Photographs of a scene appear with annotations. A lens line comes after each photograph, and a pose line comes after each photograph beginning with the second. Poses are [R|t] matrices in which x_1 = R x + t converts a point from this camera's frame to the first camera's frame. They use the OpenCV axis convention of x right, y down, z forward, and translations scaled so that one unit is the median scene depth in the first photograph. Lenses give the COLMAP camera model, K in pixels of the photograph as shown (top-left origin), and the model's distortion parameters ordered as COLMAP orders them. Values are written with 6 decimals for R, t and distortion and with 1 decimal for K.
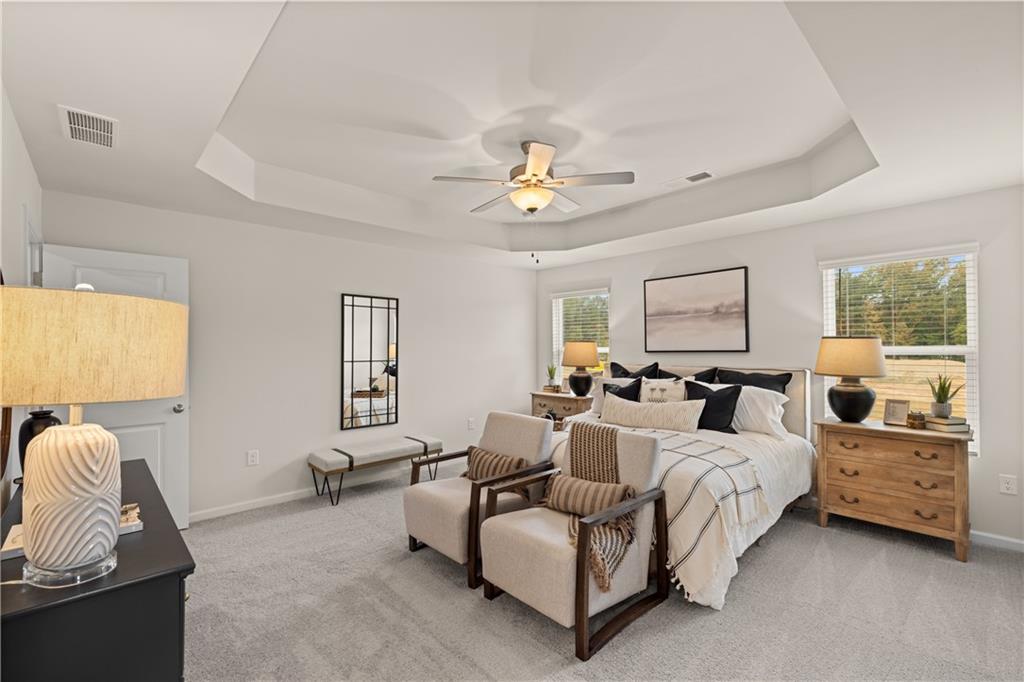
lens RADIAL K [[436.5, 0, 505.7], [0, 436.5, 343.1], [0, 0, 1]] dist [-0.004480, -0.000866]
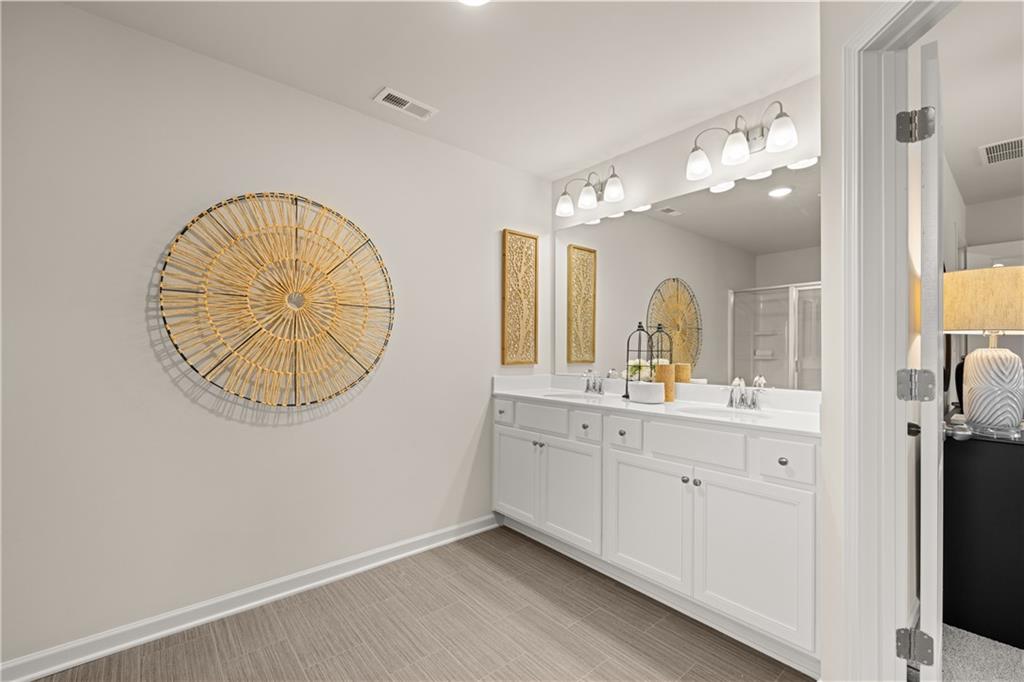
lens RADIAL K [[436.5, 0, 510.8], [0, 436.5, 345.5], [0, 0, 1]] dist [-0.004480, -0.000866]
pose [[-0.051838, -0.003246, -0.998650, 0.578577], [0.002102, 0.999992, -0.003360, 0.129263], [0.998653, -0.002273, -0.051831, -0.575511]]
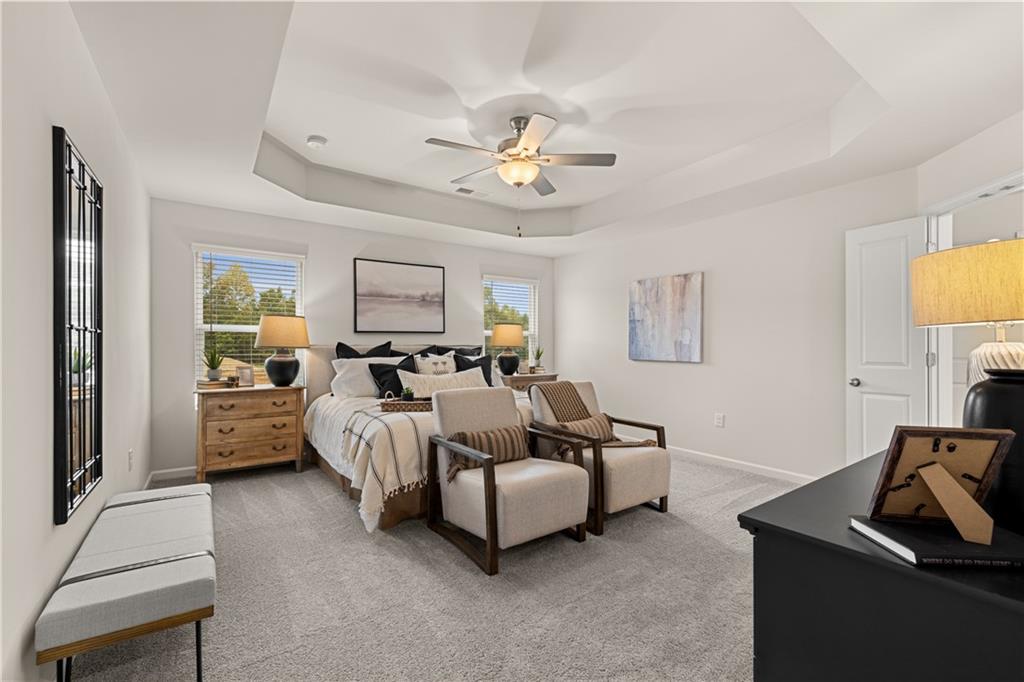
lens RADIAL K [[436.5, 0, 502.9], [0, 436.5, 345.1], [0, 0, 1]] dist [-0.004480, -0.000866]
pose [[0.144808, 0.007516, 0.989431, -0.658937], [-0.008917, 0.999940, -0.006291, 0.058356], [-0.989420, -0.007912, 0.144867, 0.599845]]
